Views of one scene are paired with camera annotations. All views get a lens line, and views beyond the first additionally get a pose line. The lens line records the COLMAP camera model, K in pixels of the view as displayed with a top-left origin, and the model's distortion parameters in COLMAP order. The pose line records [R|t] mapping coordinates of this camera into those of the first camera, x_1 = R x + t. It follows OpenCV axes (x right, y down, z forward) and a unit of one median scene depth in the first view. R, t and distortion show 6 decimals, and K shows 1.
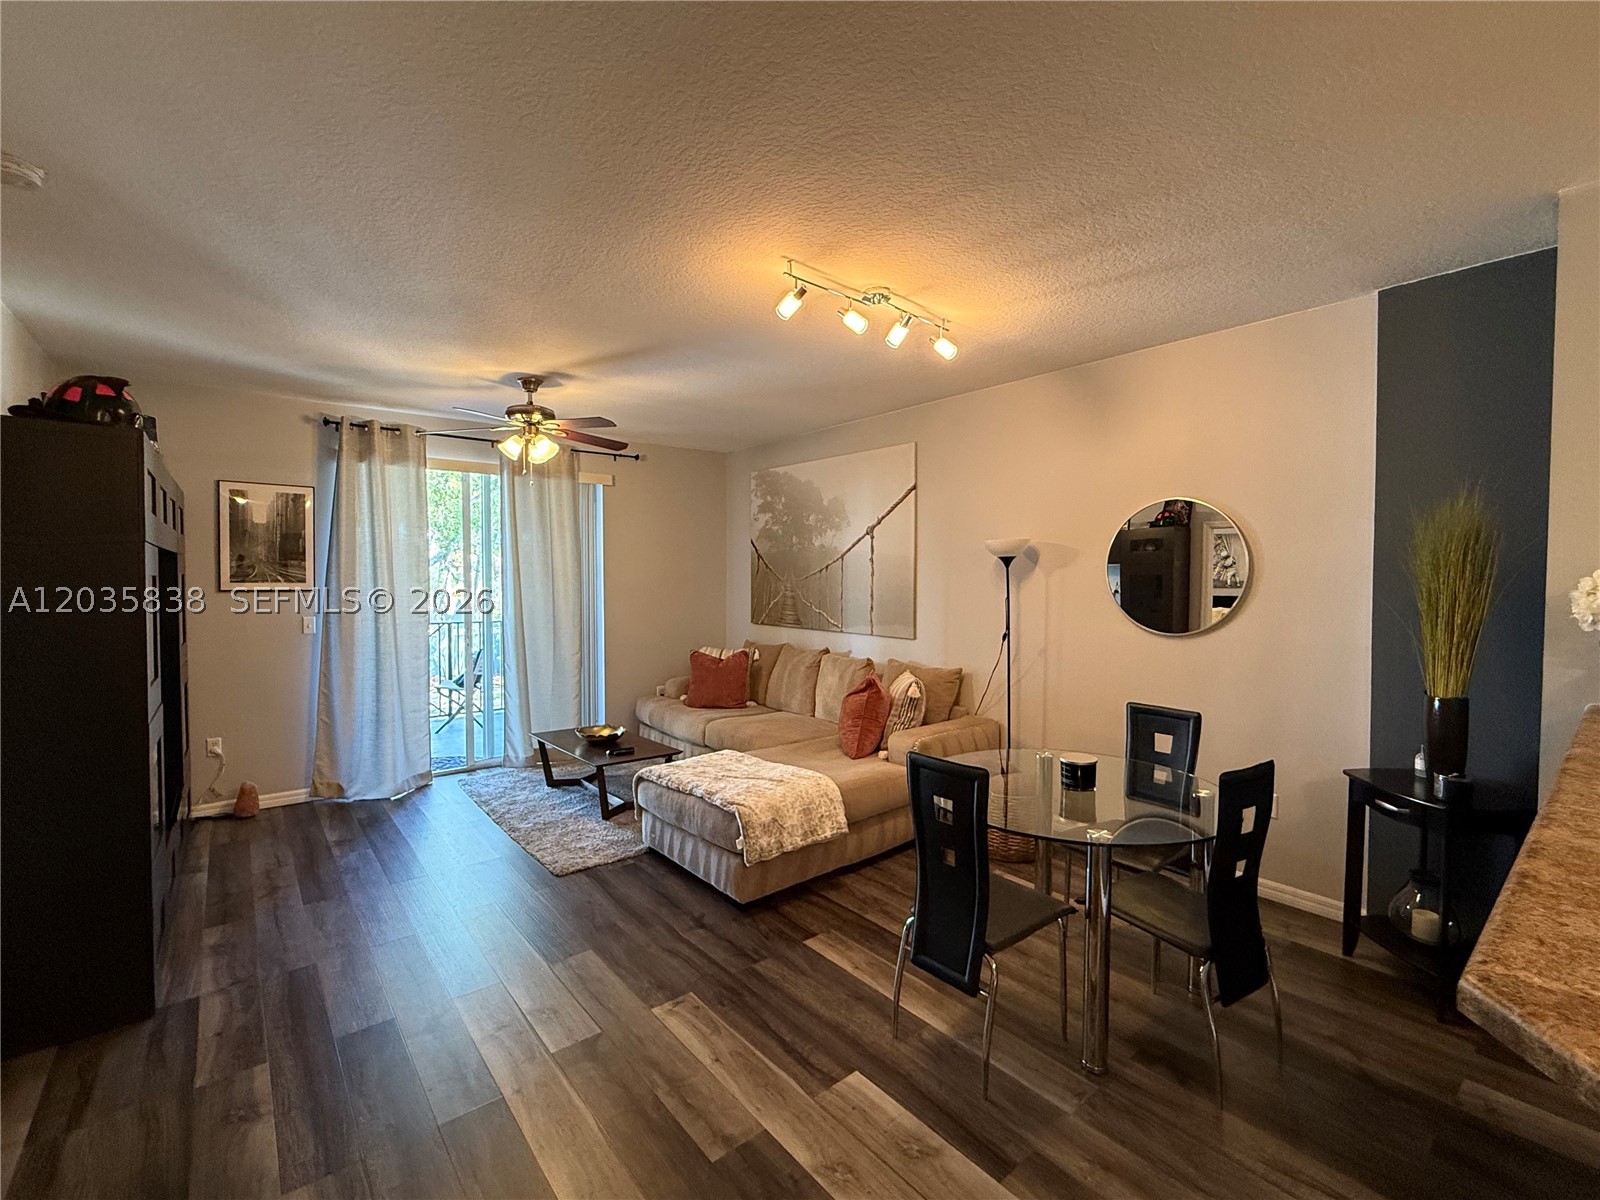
lens RADIAL K [[704.3, 0, 798.9], [0, 704.3, 596.2], [0, 0, 1]] dist [-0.000014, -0.000099]
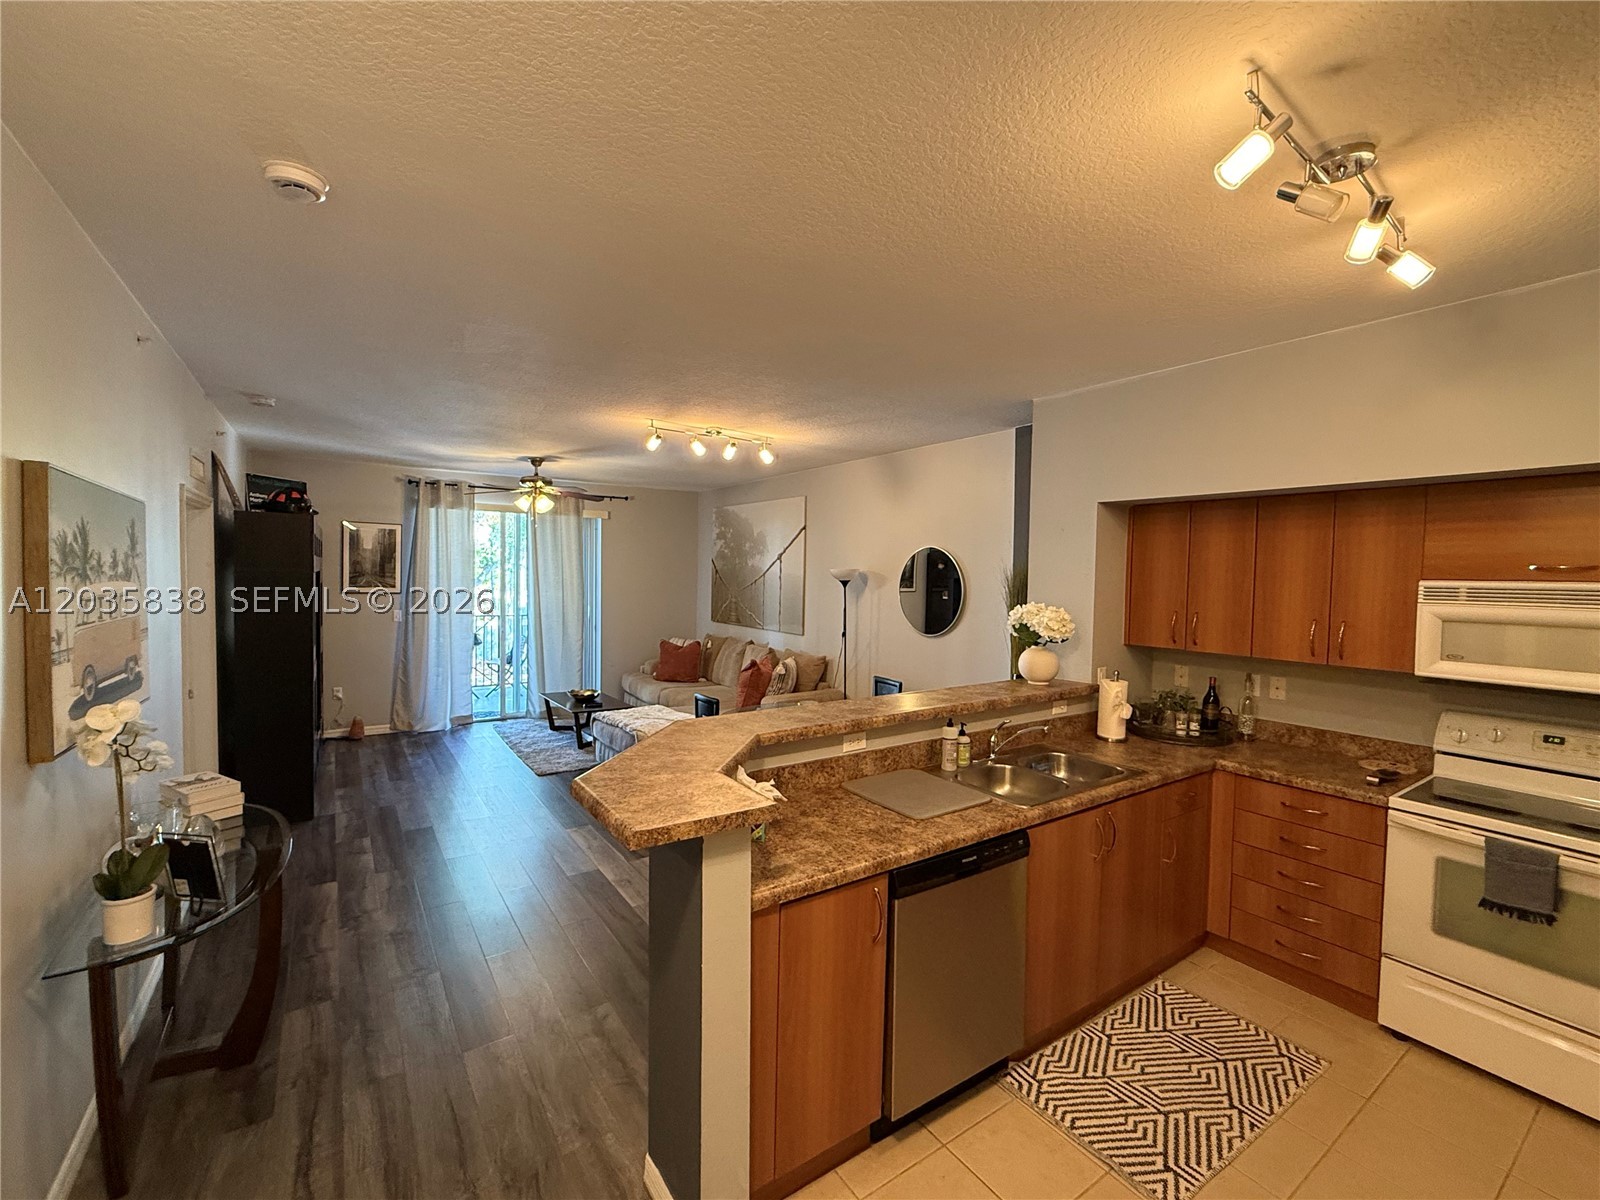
lens RADIAL K [[679.9, 0, 797.1], [0, 679.9, 596.3], [0, 0, 1]] dist [0.000117, 0.000024]
pose [[0.996329, 0.018937, -0.083487, 0.310630], [-0.018705, 0.999819, 0.003553, -0.025024], [0.083539, -0.001979, 0.996503, -0.422864]]
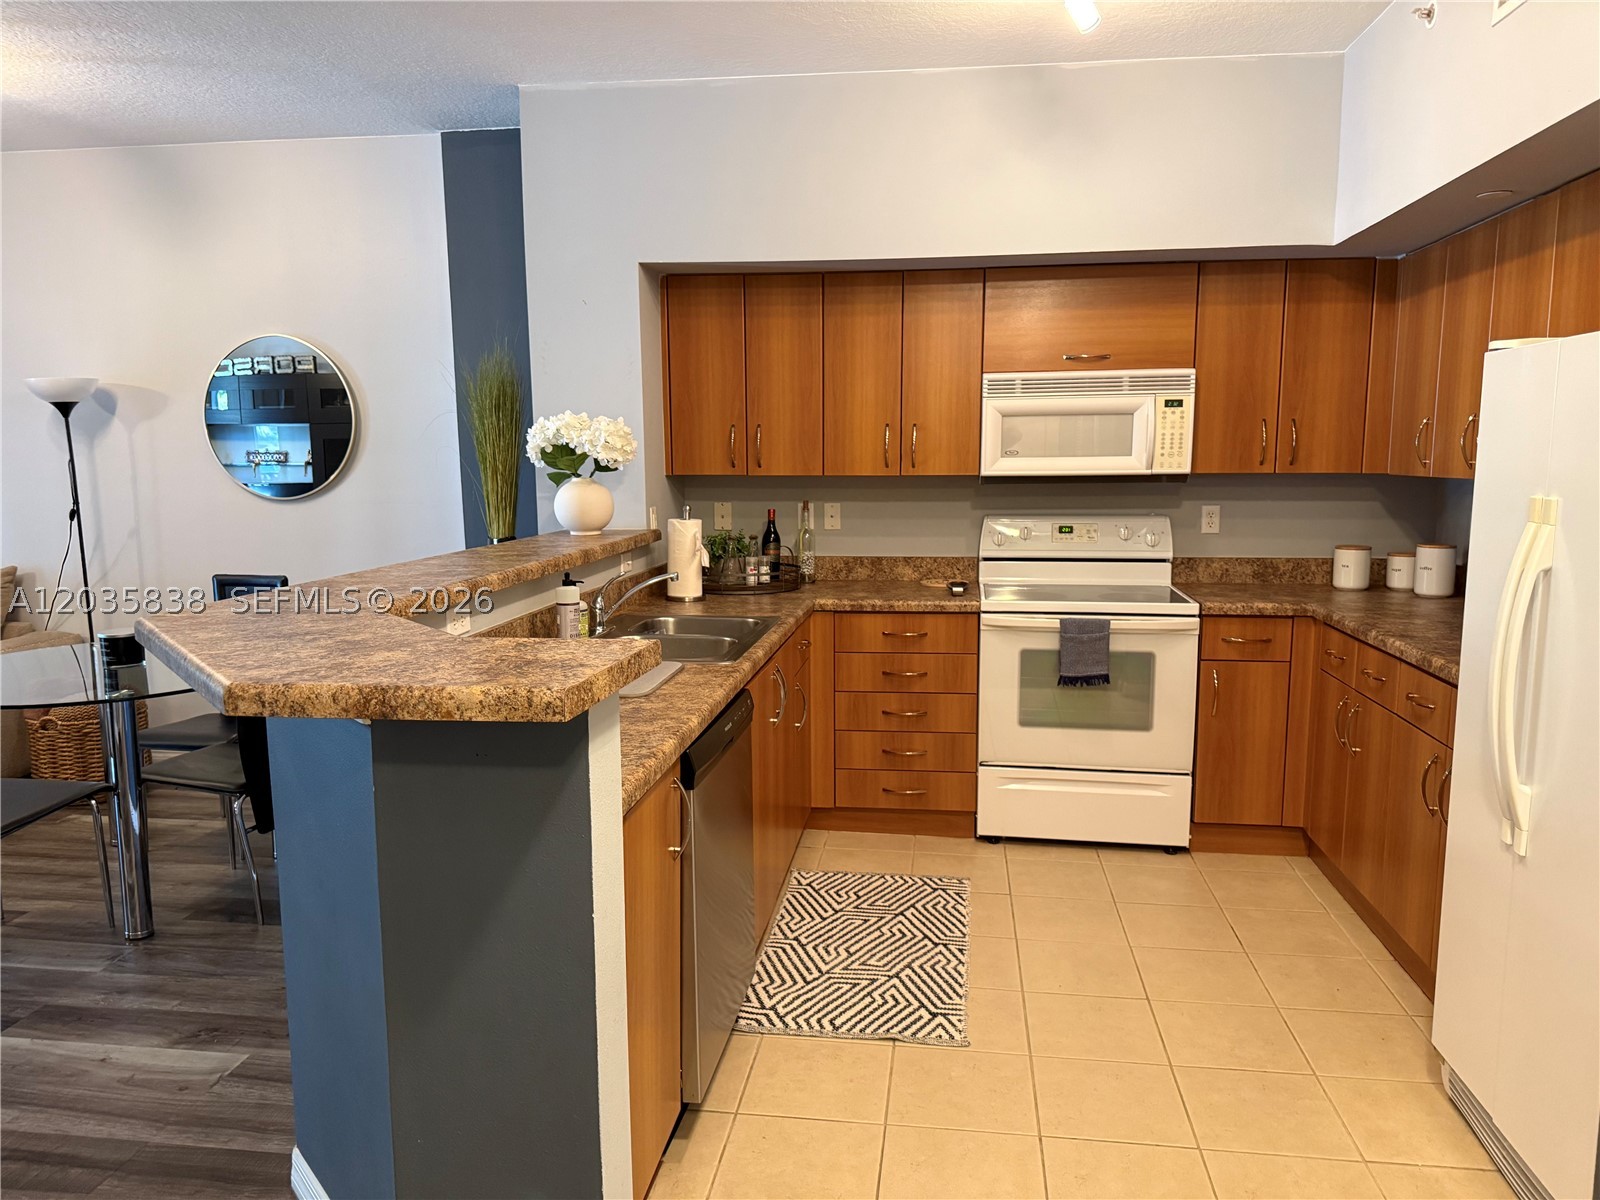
lens RADIAL K [[1119.6, 0, 803.7], [0, 1119.6, 607.4], [0, 0, 1]] dist [0.104513, -0.122231]
pose [[0.729992, -0.096901, 0.676551, 0.036303], [0.026307, 0.993148, 0.113861, 0.037795], [-0.682949, -0.065319, 0.727540, -0.368488]]
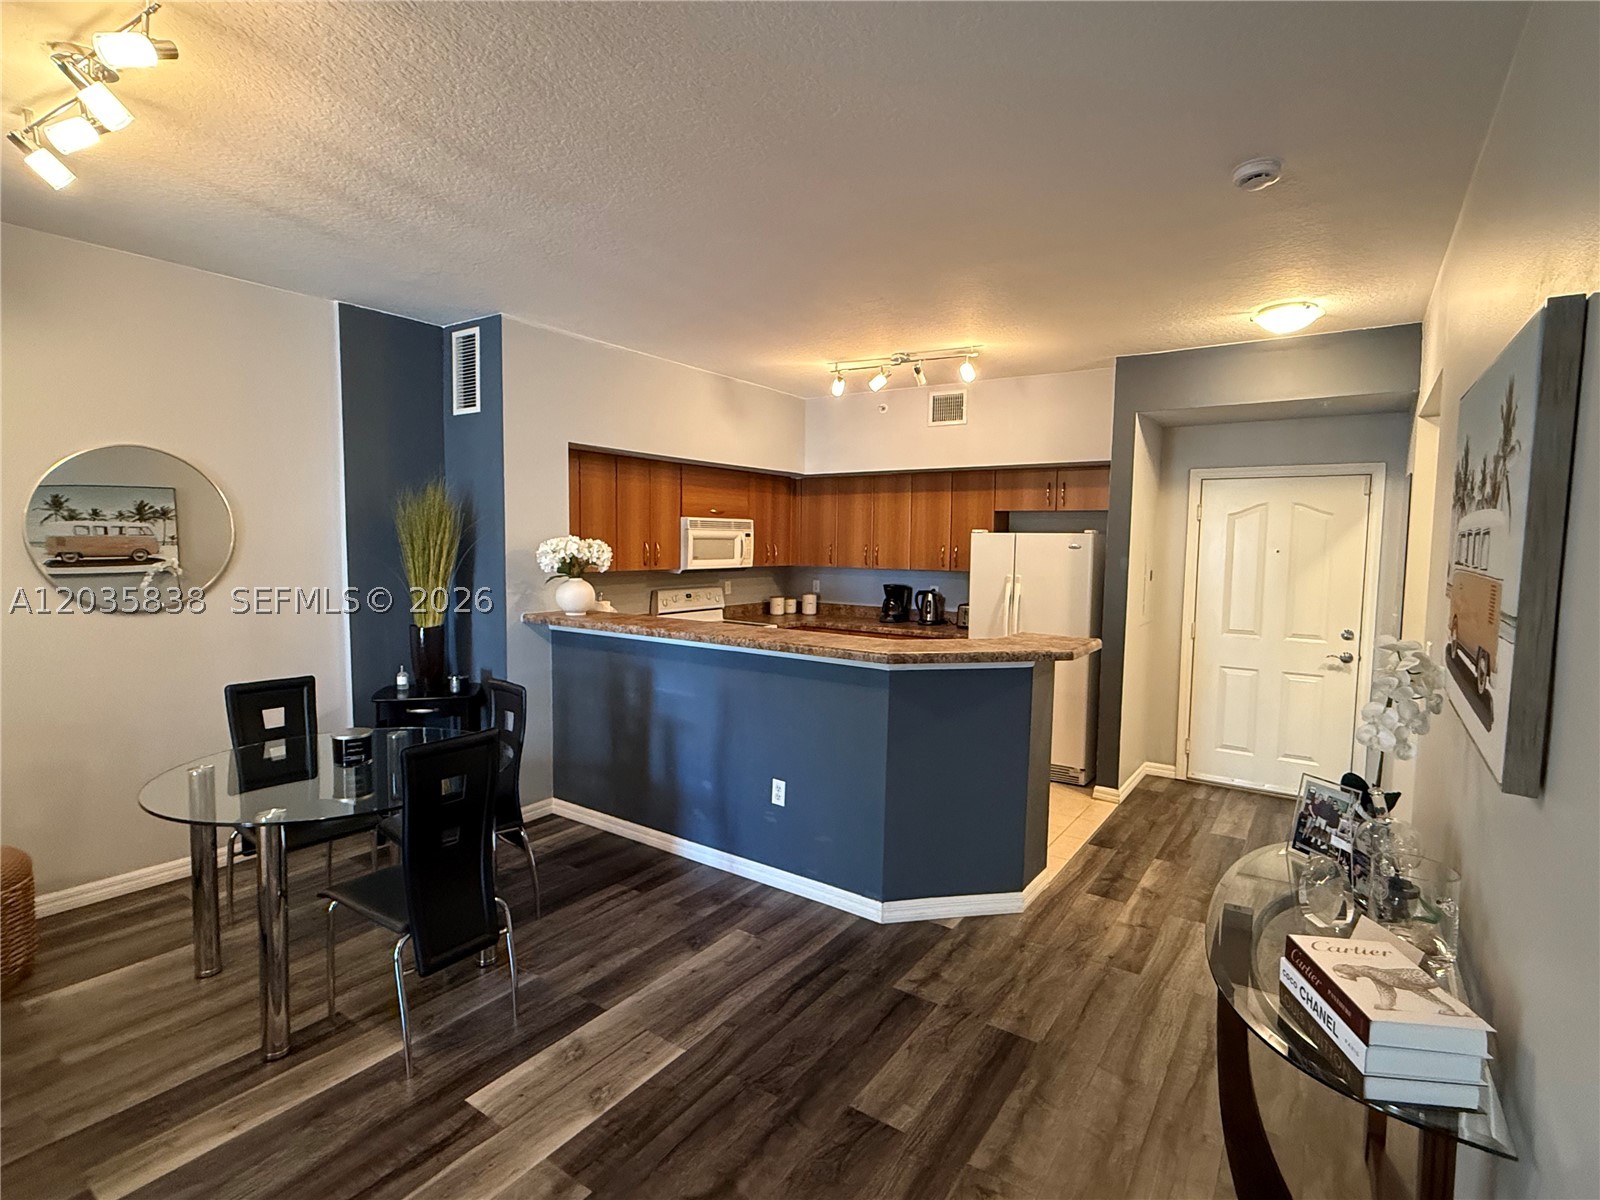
lens RADIAL K [[790.3, 0, 800.0], [0, 790.3, 600.0], [0, 0, 1]] dist [0.000914, 0.000275]
pose [[-0.275192, -0.078980, 0.958139, -0.487014], [0.017209, 0.996055, 0.087048, -0.021515], [-0.961235, 0.040444, -0.272748, 0.428359]]
